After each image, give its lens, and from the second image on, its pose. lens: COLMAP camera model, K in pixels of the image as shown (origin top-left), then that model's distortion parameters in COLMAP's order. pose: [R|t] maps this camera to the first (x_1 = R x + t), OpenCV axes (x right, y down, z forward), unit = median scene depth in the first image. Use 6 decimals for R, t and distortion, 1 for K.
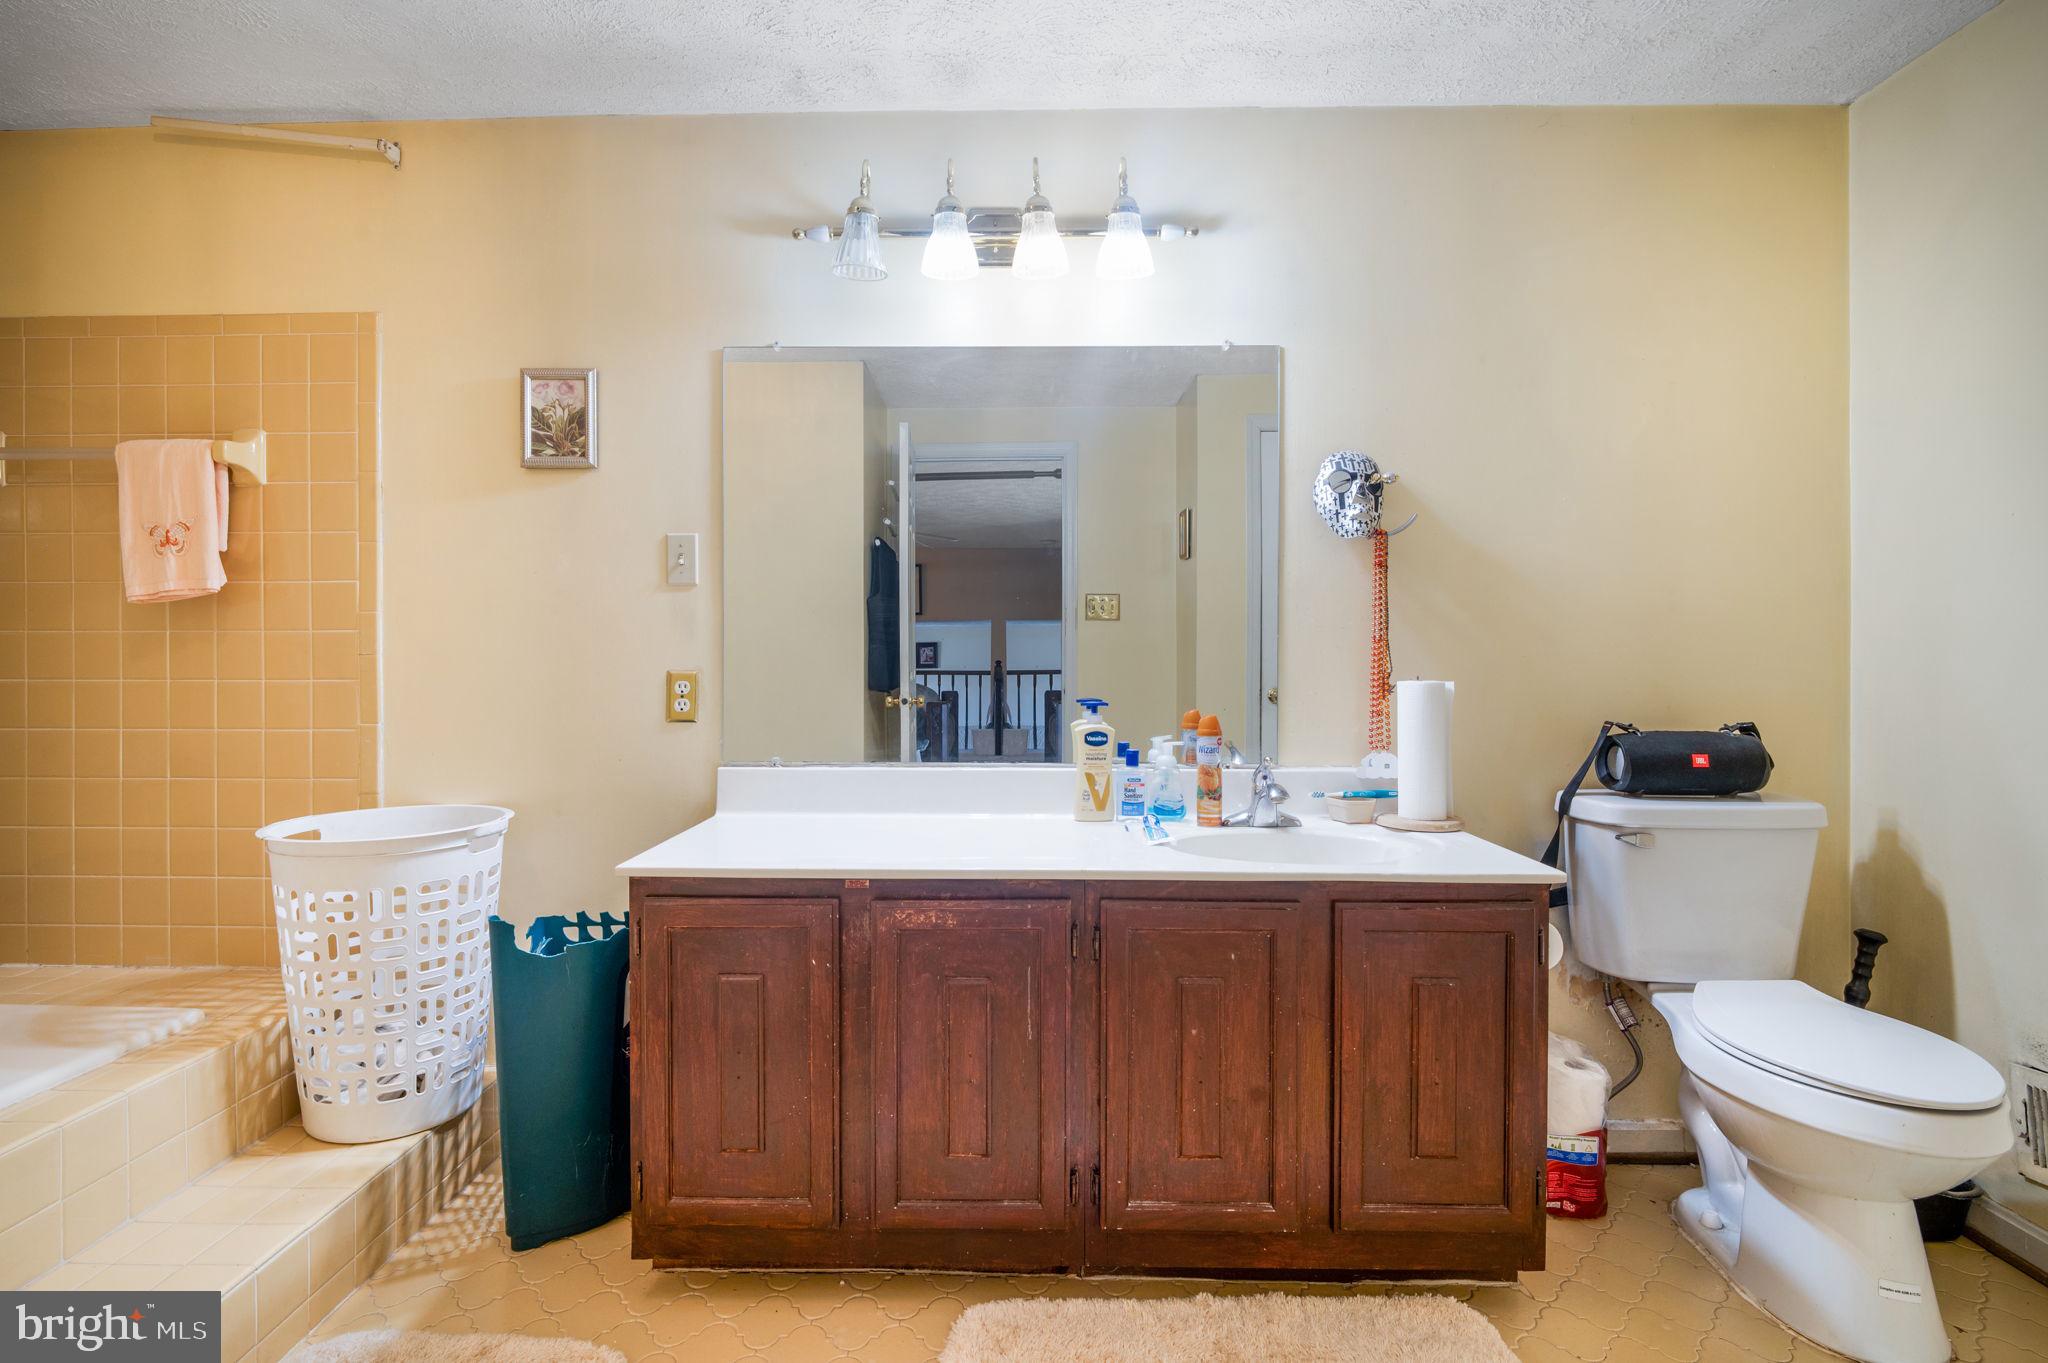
lens RADIAL K [[961.1, 0, 1007.4], [0, 961.1, 666.4], [0, 0, 1]] dist [-0.000705, -0.000966]
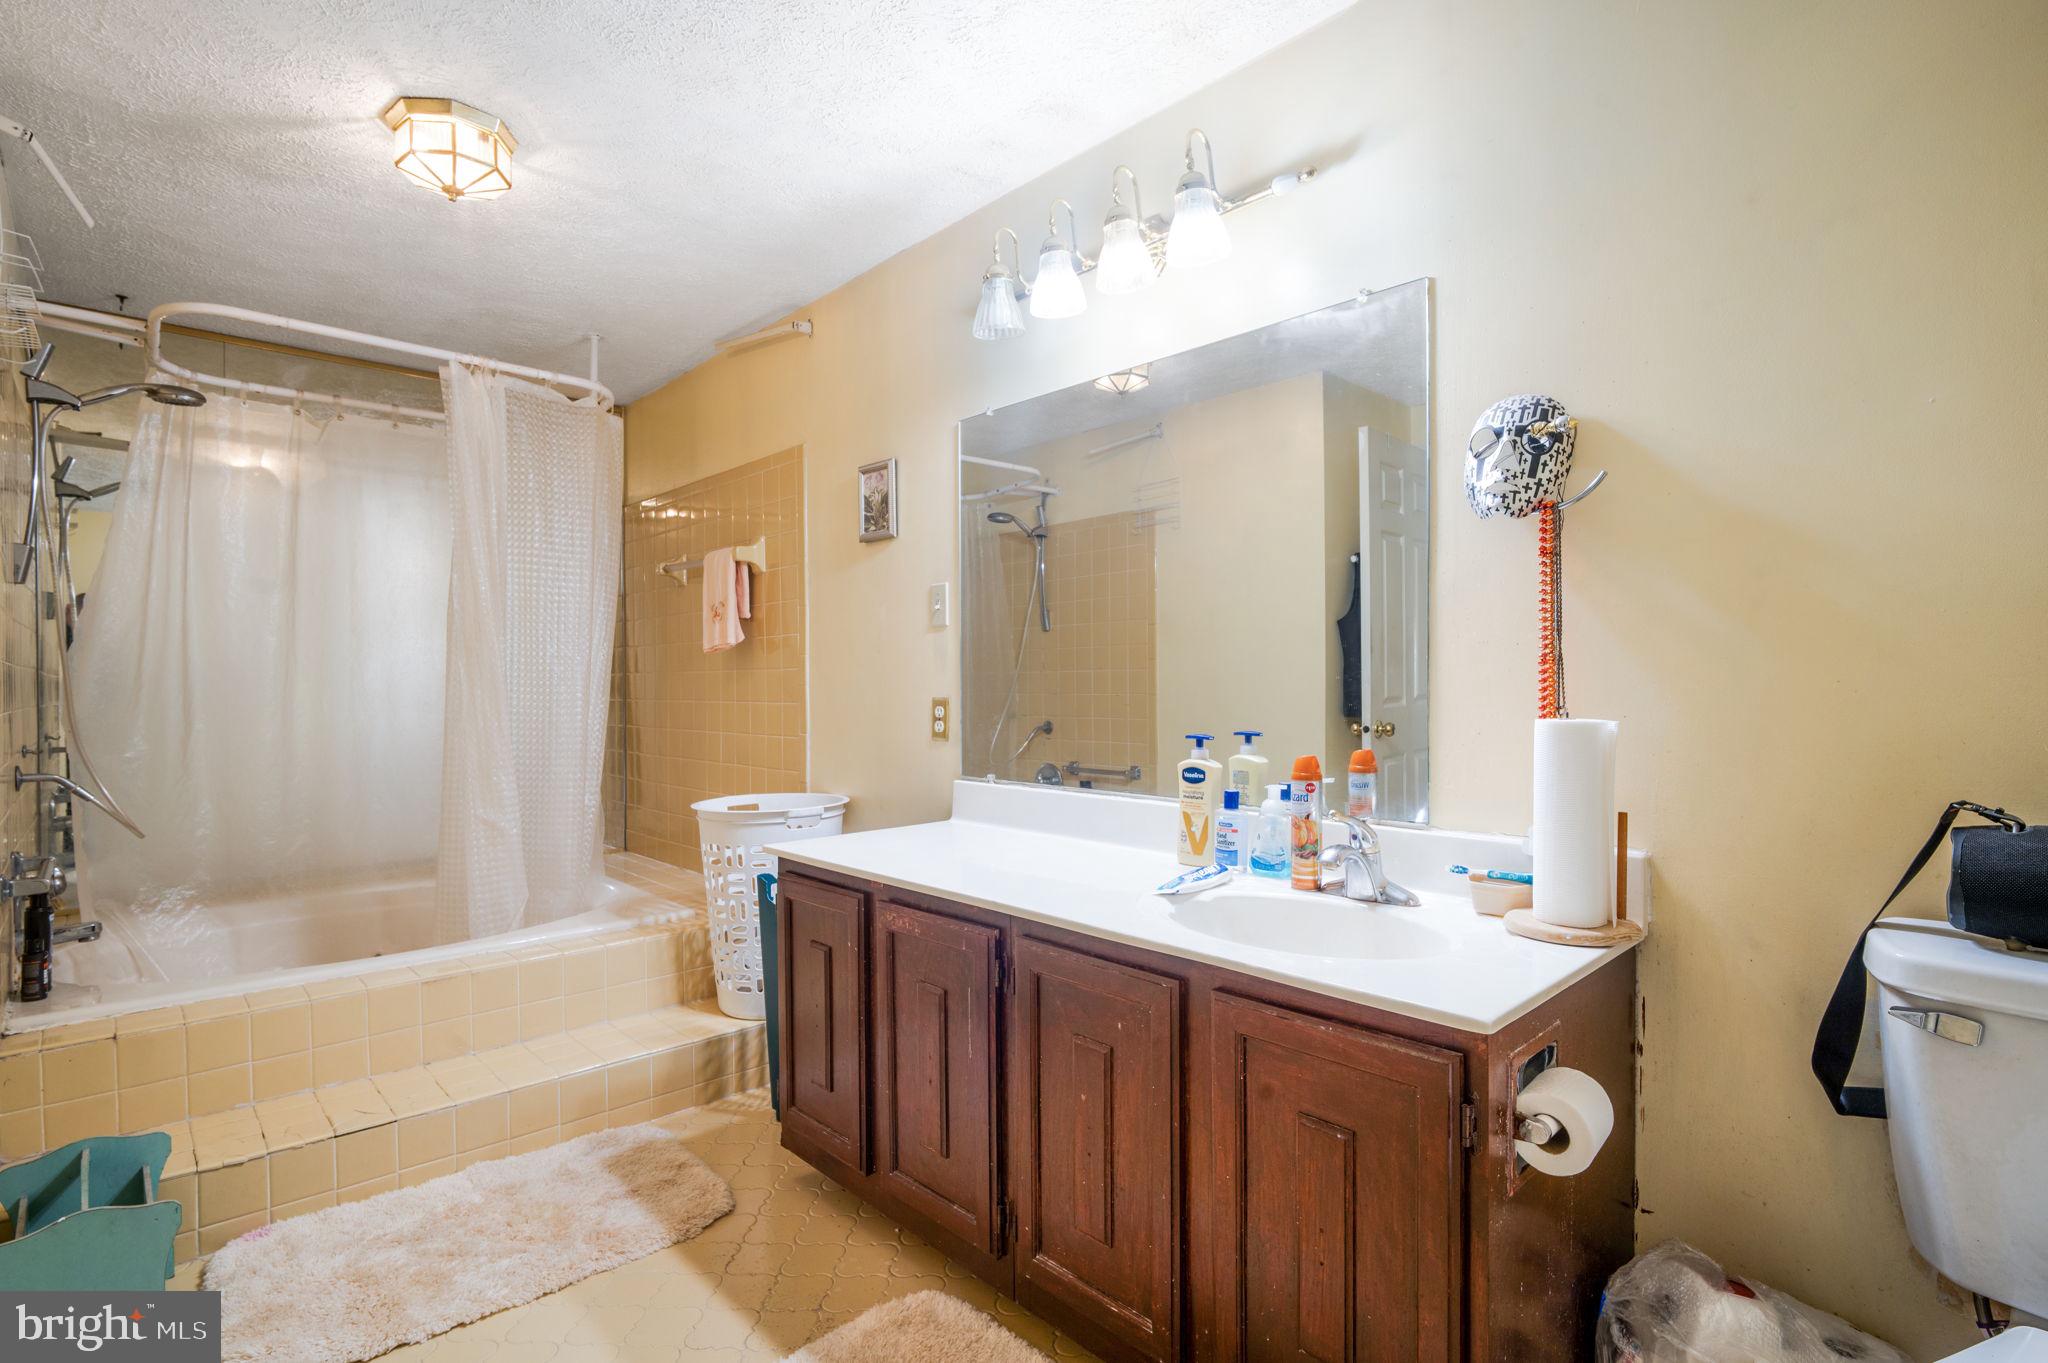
lens RADIAL K [[974.8, 0, 1024.0], [0, 974.8, 681.5], [0, 0, 1]] dist [-0.005994, -0.001484]
pose [[0.701758, -0.006799, -0.712383, 0.637500], [0.003781, 0.999976, -0.005819, -0.008813], [0.712405, 0.001390, 0.701767, 0.238121]]
